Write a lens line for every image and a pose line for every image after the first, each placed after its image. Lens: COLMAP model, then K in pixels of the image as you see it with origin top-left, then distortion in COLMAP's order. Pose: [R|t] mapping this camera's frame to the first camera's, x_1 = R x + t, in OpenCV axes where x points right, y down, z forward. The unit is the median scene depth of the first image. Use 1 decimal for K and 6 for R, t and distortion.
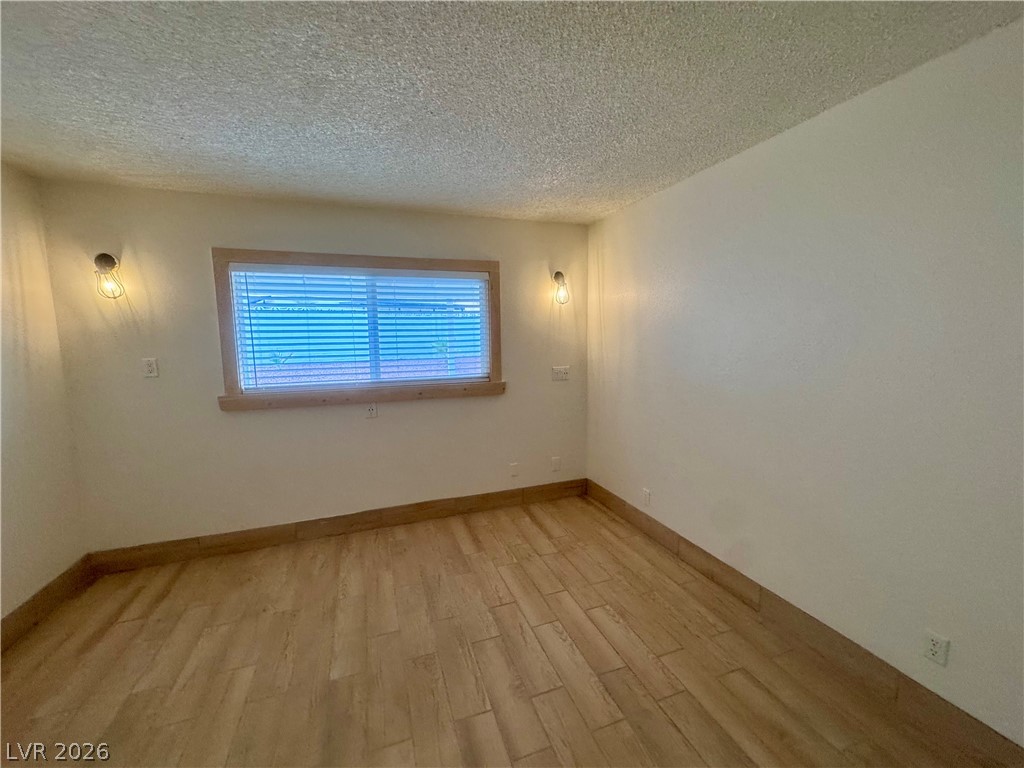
lens RADIAL K [[407.3, 0, 511.5], [0, 407.3, 385.7], [0, 0, 1]] dist [-0.002504, 0.000613]
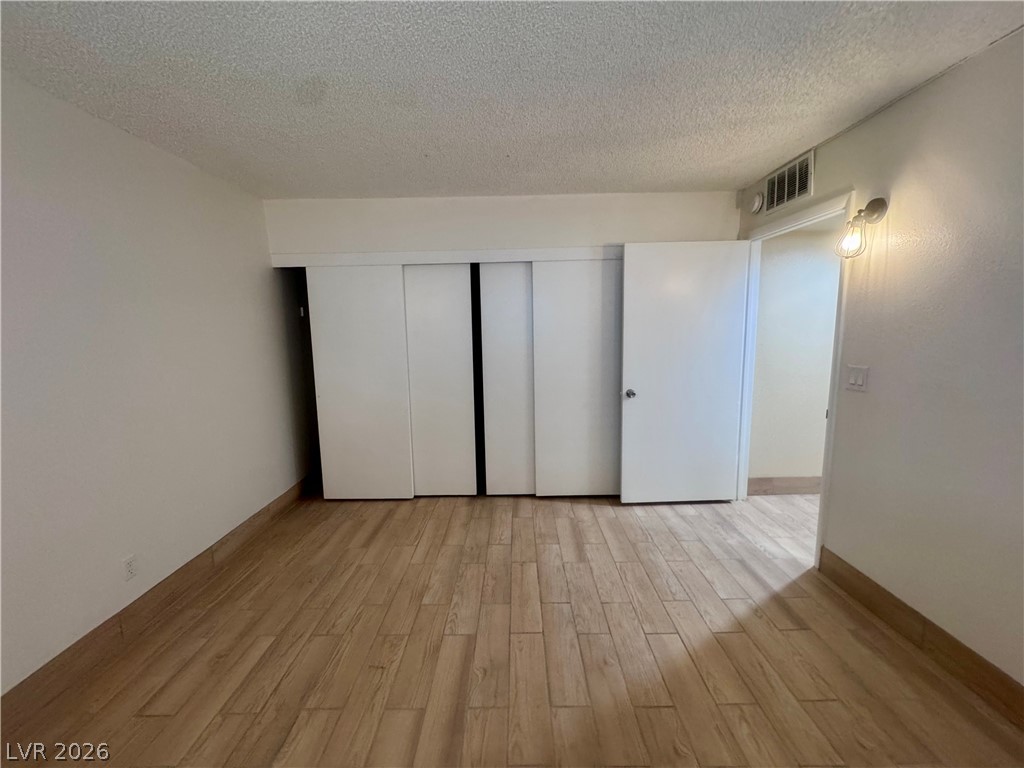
lens RADIAL K [[407.3, 0, 511.1], [0, 407.3, 384.3], [0, 0, 1]] dist [-0.002504, 0.000613]
pose [[-0.939995, -0.020898, 0.340546, -0.530199], [0.062337, 0.970803, 0.231638, -0.150989], [-0.335444, 0.238967, -0.911247, 1.586295]]
